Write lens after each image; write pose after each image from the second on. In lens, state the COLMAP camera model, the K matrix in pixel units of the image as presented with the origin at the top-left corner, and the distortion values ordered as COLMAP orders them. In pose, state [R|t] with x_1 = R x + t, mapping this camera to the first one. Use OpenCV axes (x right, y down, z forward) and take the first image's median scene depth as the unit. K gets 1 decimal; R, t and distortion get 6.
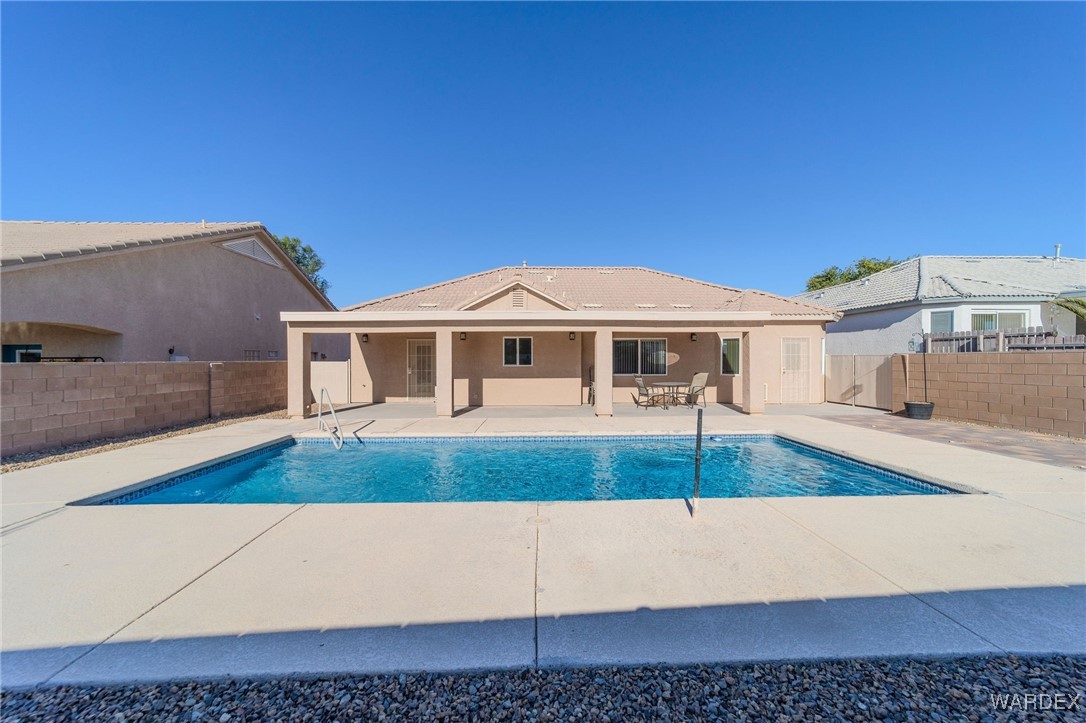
lens RADIAL K [[413.0, 0, 541.2], [0, 413.0, 361.4], [0, 0, 1]] dist [-0.020905, 0.010229]
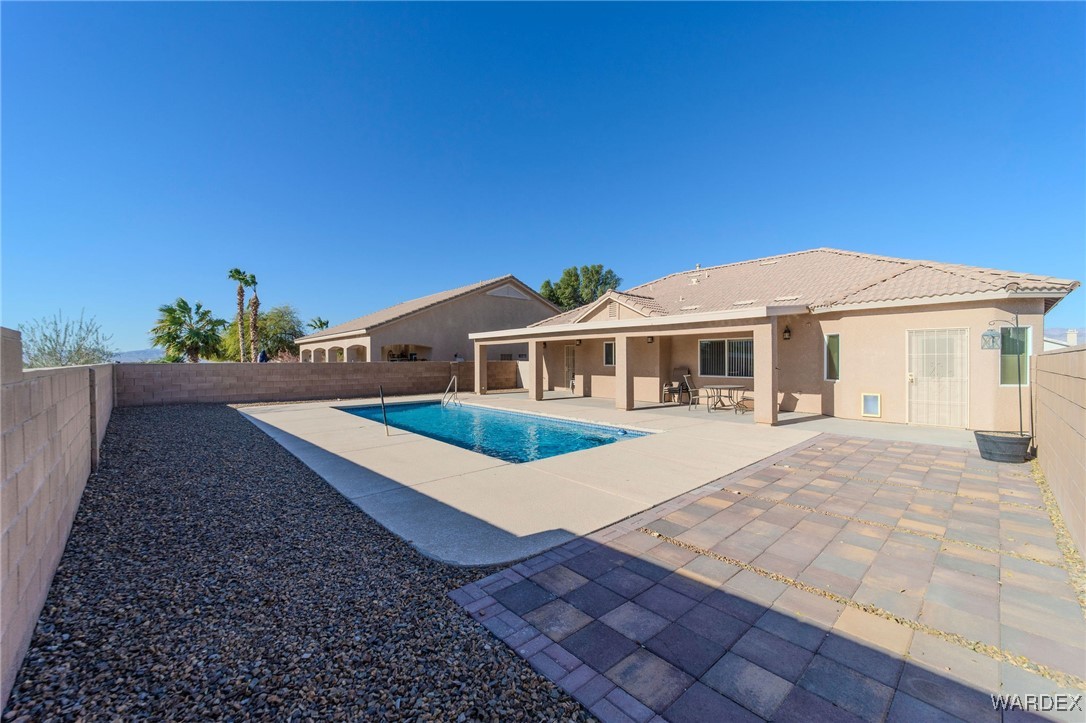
lens RADIAL K [[413.0, 0, 541.2], [0, 413.0, 361.4], [0, 0, 1]] dist [-0.020905, 0.010229]
pose [[0.642873, 0.005301, -0.765954, 0.733538], [-0.001849, 0.999984, 0.005369, -0.007761], [0.765970, -0.002035, 0.642873, 0.062628]]
